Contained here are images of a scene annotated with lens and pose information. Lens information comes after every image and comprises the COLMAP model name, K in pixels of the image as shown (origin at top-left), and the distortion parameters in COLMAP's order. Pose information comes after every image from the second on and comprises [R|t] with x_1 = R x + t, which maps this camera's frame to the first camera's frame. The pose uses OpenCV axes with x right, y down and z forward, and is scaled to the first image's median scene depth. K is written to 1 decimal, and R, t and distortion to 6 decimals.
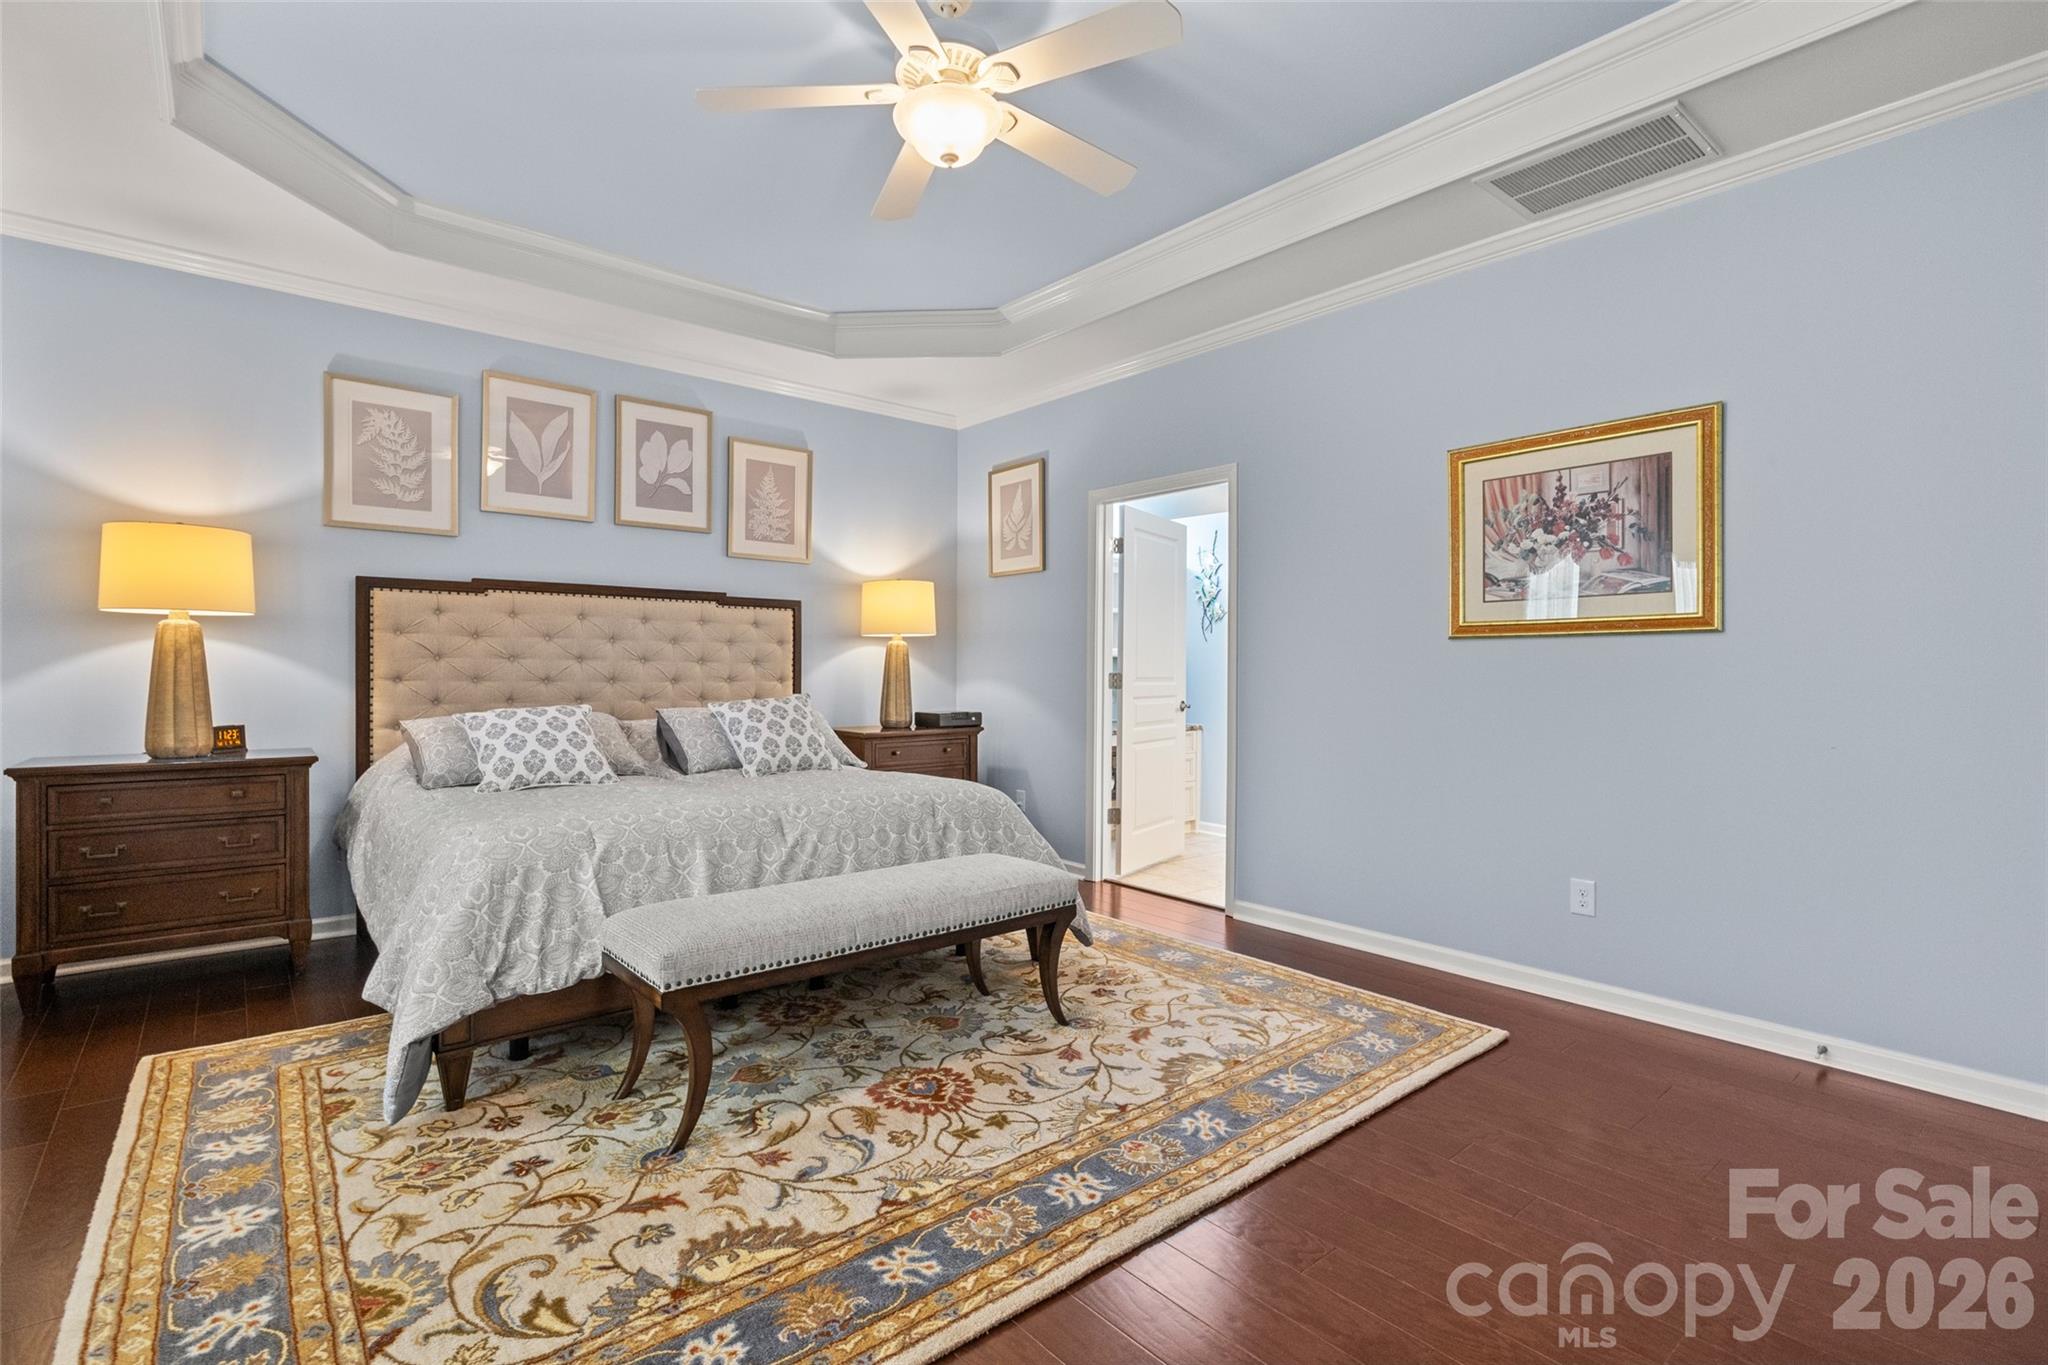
lens RADIAL K [[940.8, 0, 1024.0], [0, 940.8, 682.5], [0, 0, 1]] dist [-0.010029, 0.000135]
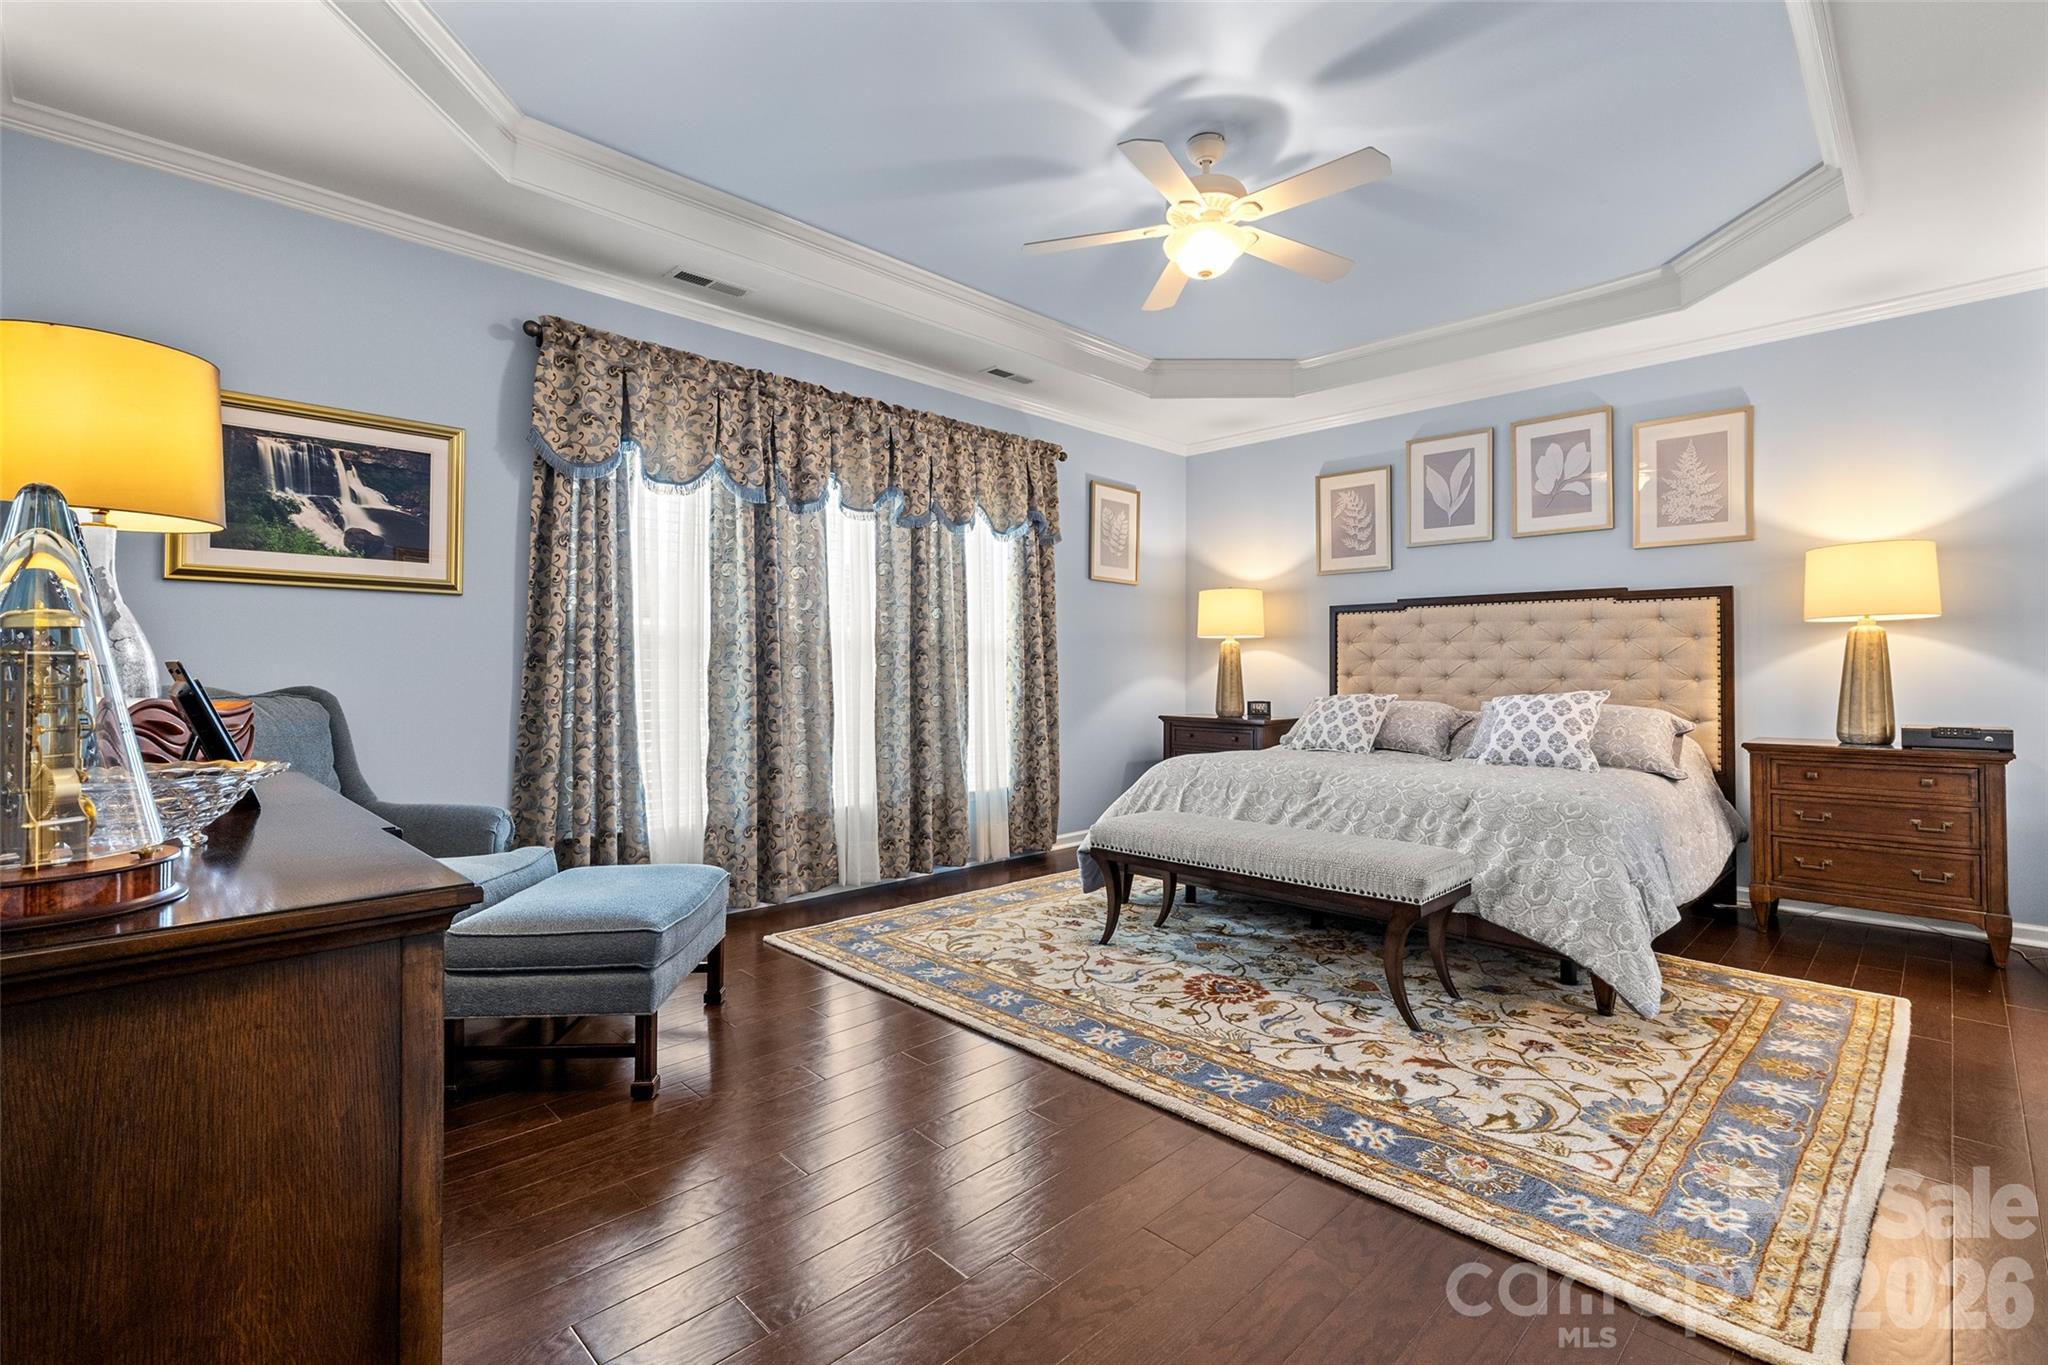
lens RADIAL K [[905.7, 0, 1027.0], [0, 905.7, 662.3], [0, 0, 1]] dist [-0.002427, 0.000198]
pose [[0.093584, -0.013782, -0.995516, 0.972036], [-0.013519, 0.999794, -0.015112, 0.007401], [0.995520, 0.014873, 0.093379, 0.532320]]
